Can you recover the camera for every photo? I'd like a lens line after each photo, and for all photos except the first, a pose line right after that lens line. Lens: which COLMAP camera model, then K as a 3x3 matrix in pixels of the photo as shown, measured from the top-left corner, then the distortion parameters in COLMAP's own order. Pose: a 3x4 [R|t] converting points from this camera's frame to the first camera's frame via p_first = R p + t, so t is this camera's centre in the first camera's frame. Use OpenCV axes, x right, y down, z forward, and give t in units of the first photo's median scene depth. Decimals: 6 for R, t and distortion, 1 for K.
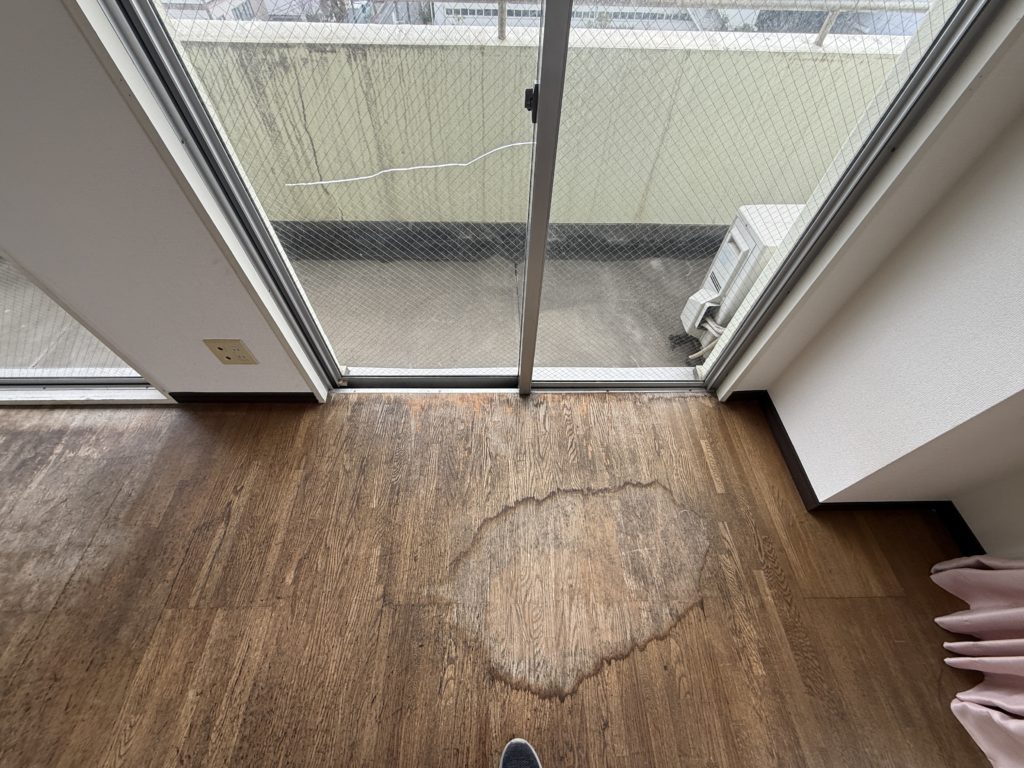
lens RADIAL K [[407.9, 0, 509.1], [0, 407.9, 382.4], [0, 0, 1]] dist [-0.000678, -0.000011]
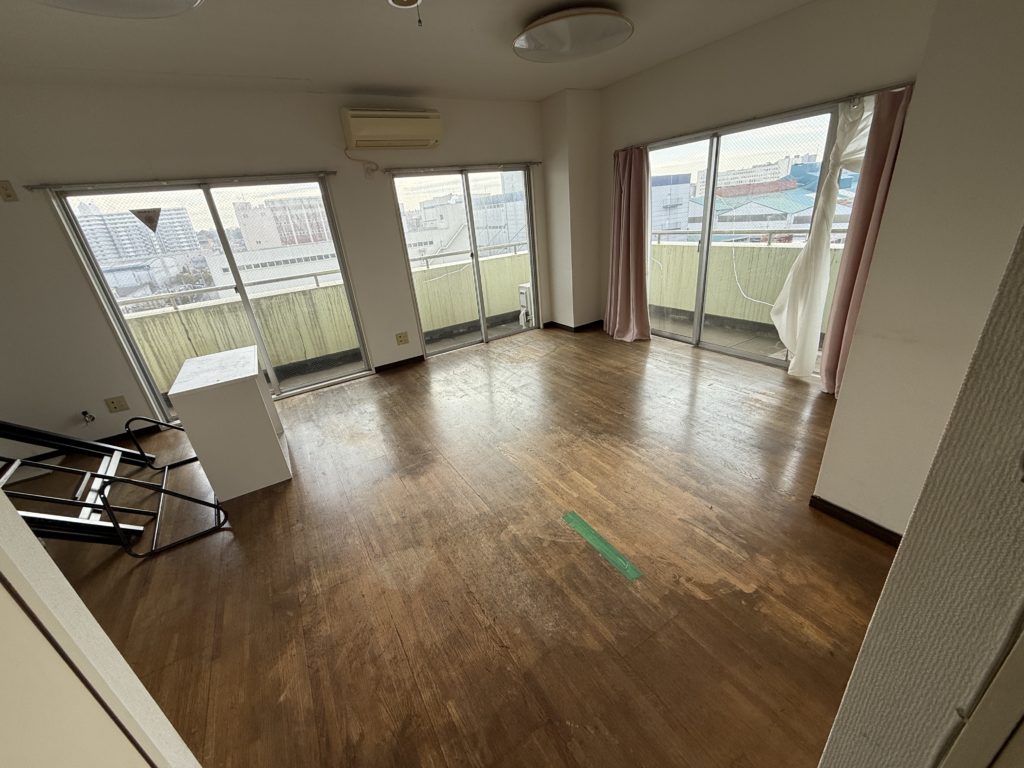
lens RADIAL K [[407.9, 0, 511.8], [0, 407.9, 385.3], [0, 0, 1]] dist [-0.000678, -0.000011]
pose [[0.856648, -0.290632, 0.426248, -1.517852], [0.470286, 0.779597, -0.413593, 2.062777], [-0.212099, 0.554762, 0.804520, -1.643322]]
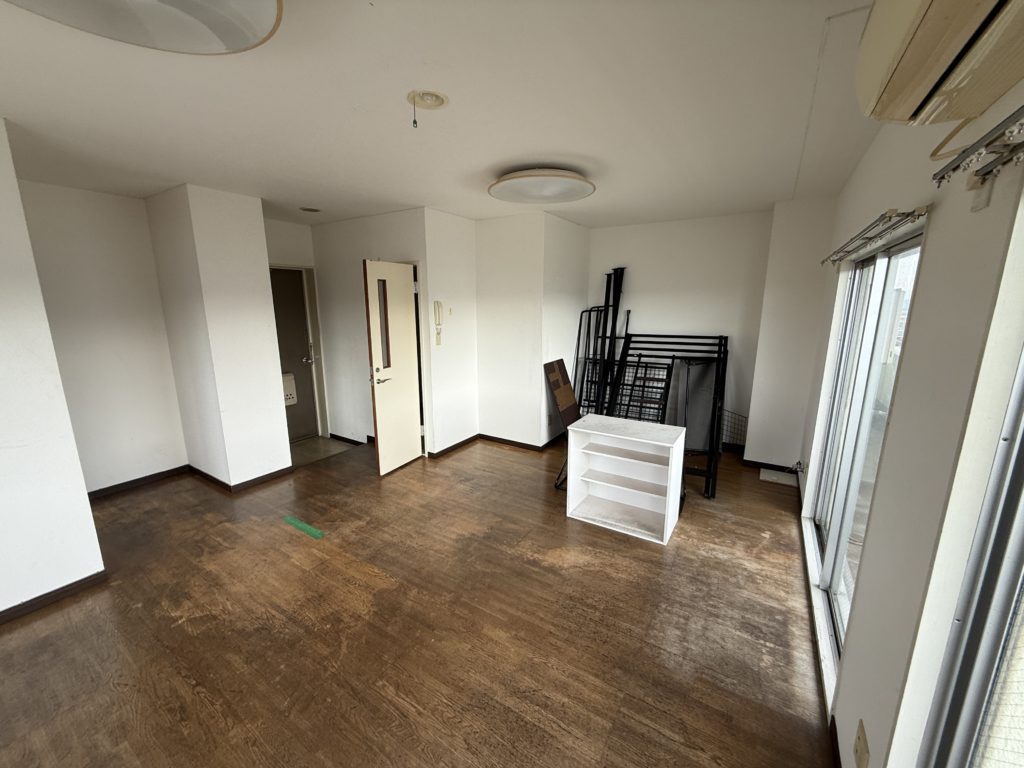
lens RADIAL K [[407.9, 0, 510.6], [0, 407.9, 385.6], [0, 0, 1]] dist [-0.000678, -0.000011]
pose [[-0.549807, 0.150811, -0.821565, 0.381749], [-0.678060, 0.493807, 0.544417, -0.467474], [0.487798, 0.856394, -0.169240, 0.095959]]
